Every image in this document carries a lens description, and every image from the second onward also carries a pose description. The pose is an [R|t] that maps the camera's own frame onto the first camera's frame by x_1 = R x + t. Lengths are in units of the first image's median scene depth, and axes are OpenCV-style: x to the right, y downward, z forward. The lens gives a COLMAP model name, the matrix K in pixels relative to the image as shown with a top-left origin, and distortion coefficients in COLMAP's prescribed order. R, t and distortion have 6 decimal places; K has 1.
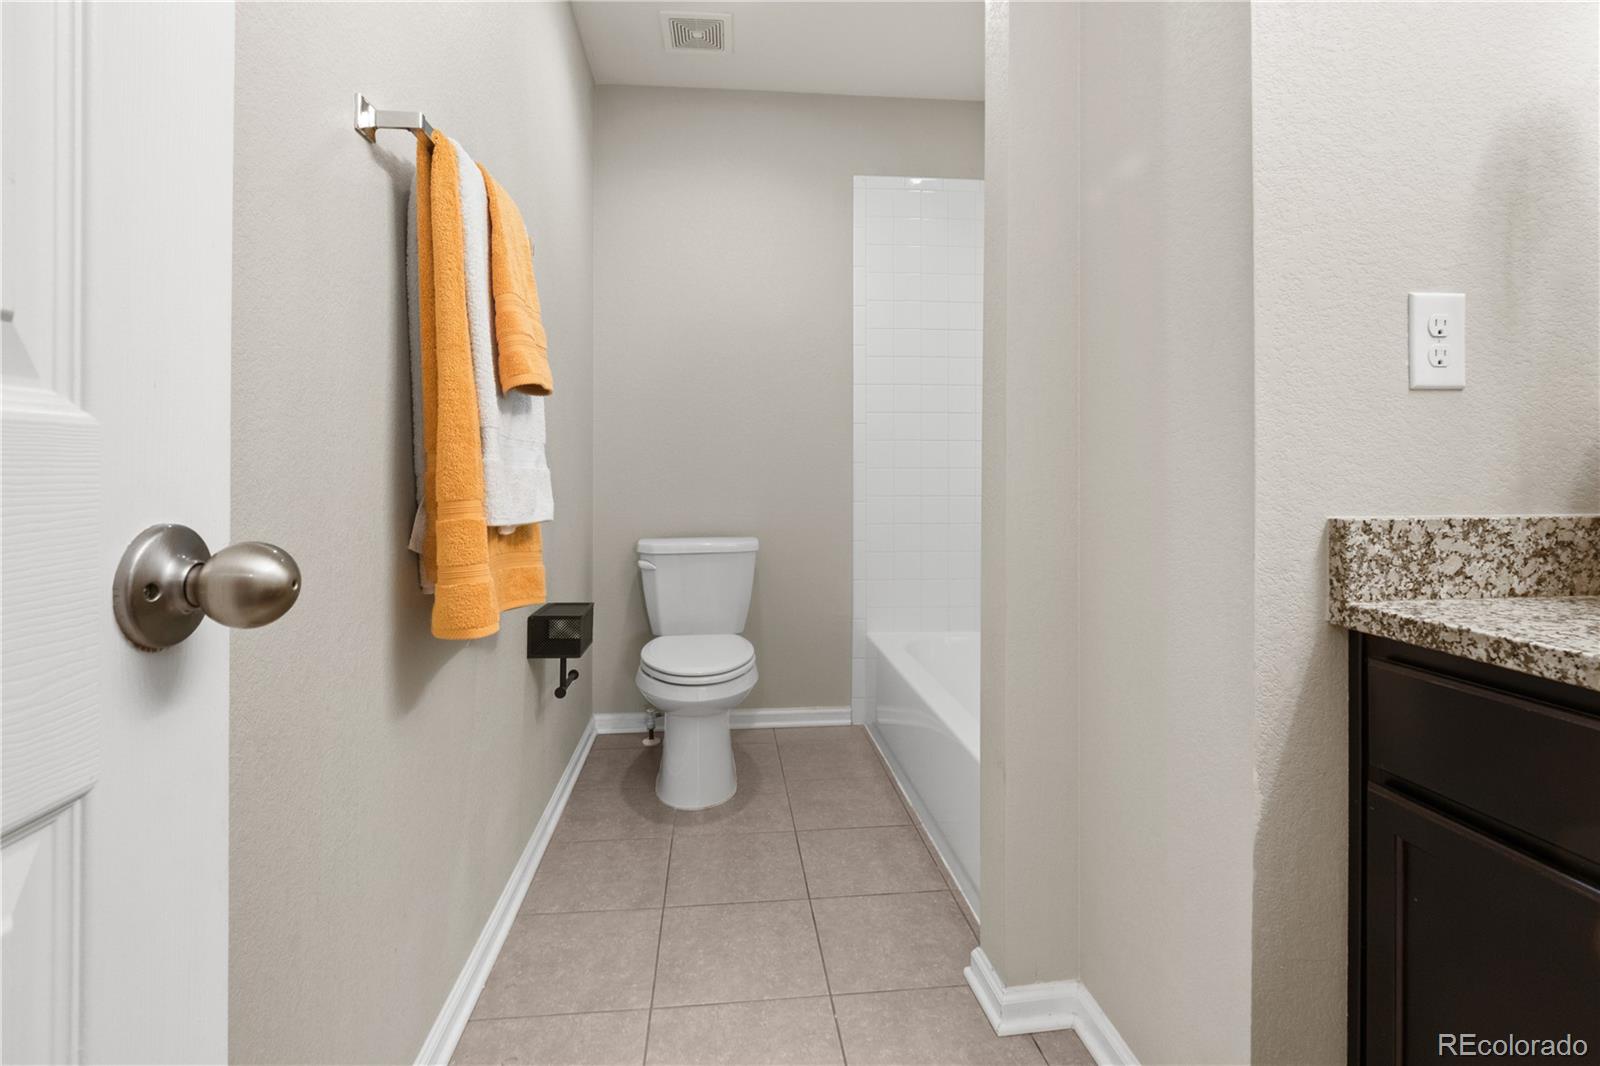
lens RADIAL K [[778.5, 0, 801.9], [0, 778.5, 468.7], [0, 0, 1]] dist [-0.002492, -0.000237]
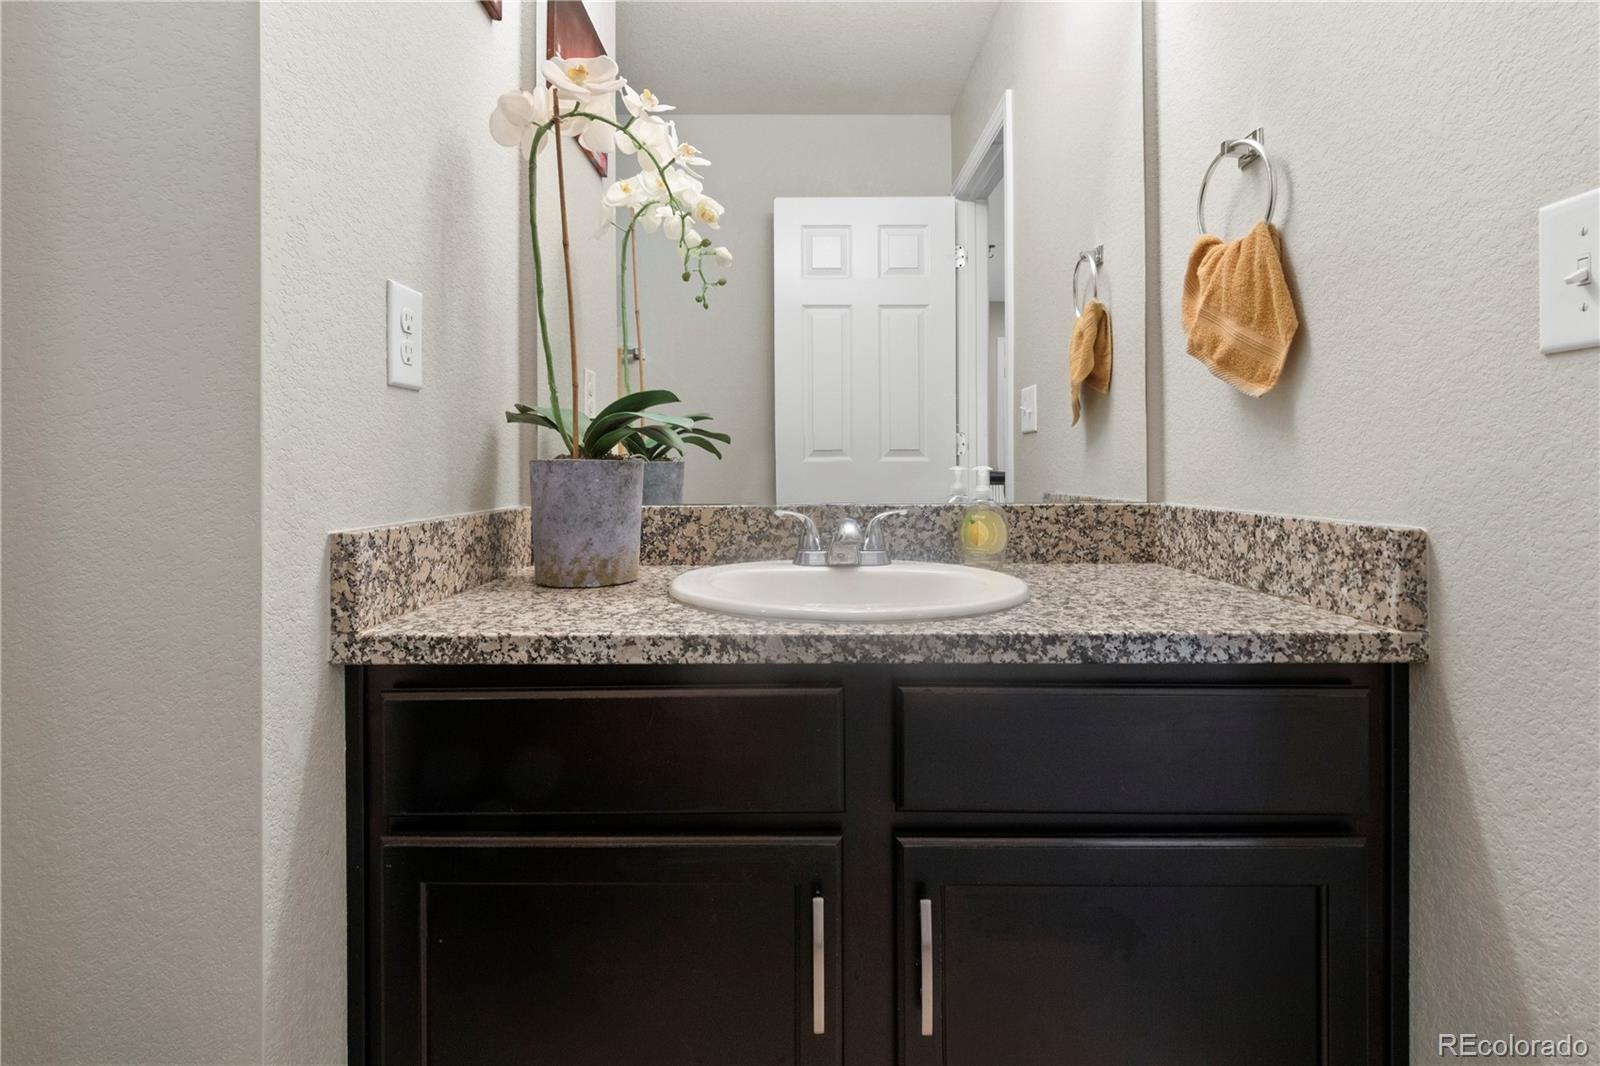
lens RADIAL K [[778.5, 0, 799.9], [0, 778.5, 462.0], [0, 0, 1]] dist [-0.002492, -0.000237]
pose [[0.138382, 0.007027, 0.990354, -0.057266], [0.006719, 0.999945, -0.008033, -0.001175], [-0.990356, 0.007766, 0.138327, 0.413667]]
